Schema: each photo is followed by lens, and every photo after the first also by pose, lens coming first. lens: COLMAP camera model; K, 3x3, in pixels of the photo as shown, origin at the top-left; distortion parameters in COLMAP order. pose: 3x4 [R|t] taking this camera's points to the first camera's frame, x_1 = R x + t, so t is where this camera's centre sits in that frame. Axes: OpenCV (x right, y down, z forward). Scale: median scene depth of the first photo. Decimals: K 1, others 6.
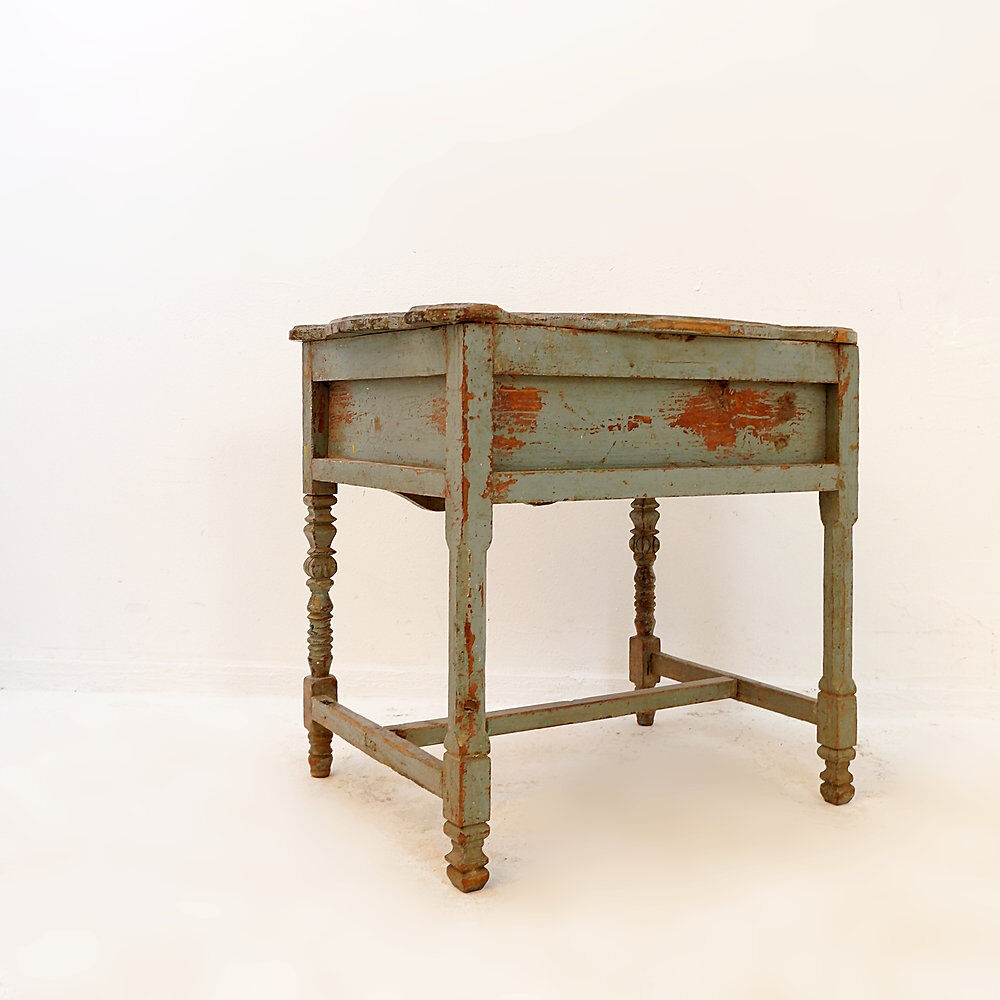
lens RADIAL K [[1173.6, 0, 500.0], [0, 1173.6, 500.0], [0, 0, 1]] dist [-0.018943, 0.020185]
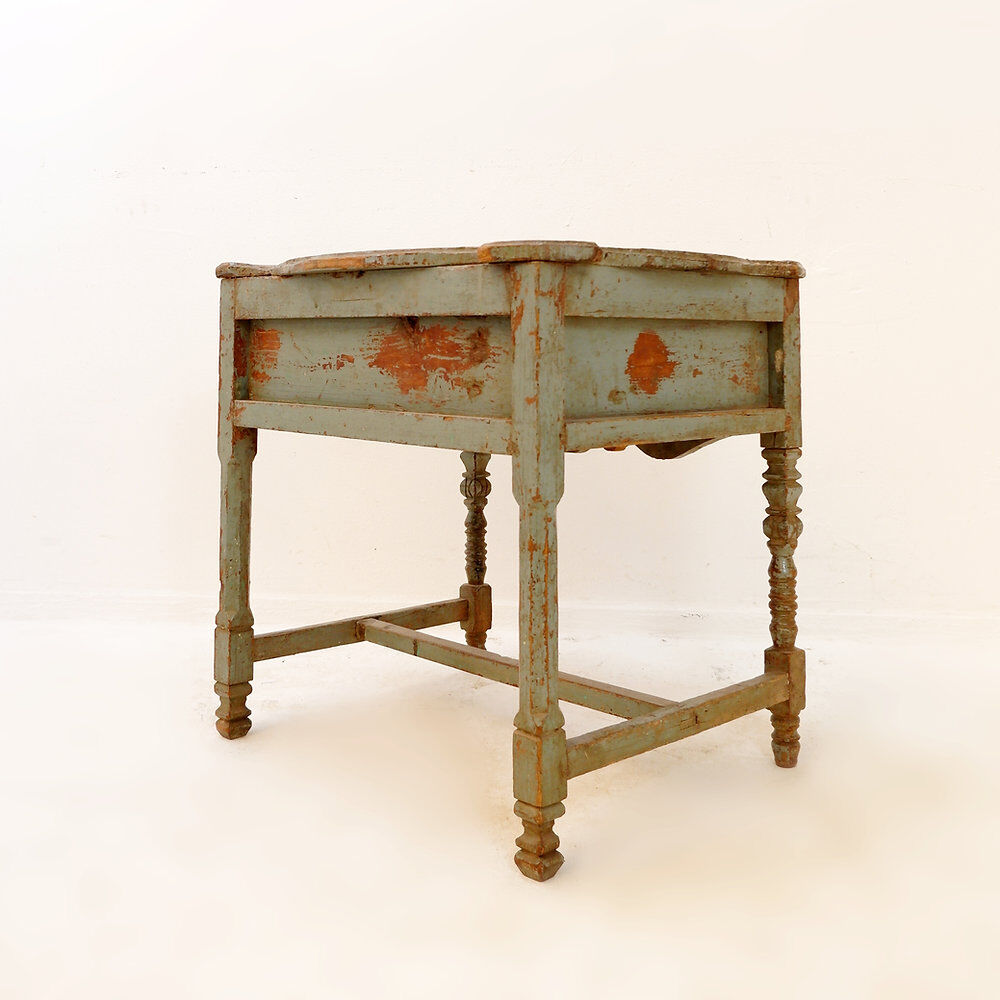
lens RADIAL K [[1173.6, 0, 500.0], [0, 1173.6, 500.0], [0, 0, 1]] dist [-0.018943, 0.020185]
pose [[0.212629, 0.125257, -0.969071, 1.088715], [-0.079539, 0.990677, 0.110598, -0.066924], [0.973890, 0.053562, 0.220609, 0.868357]]
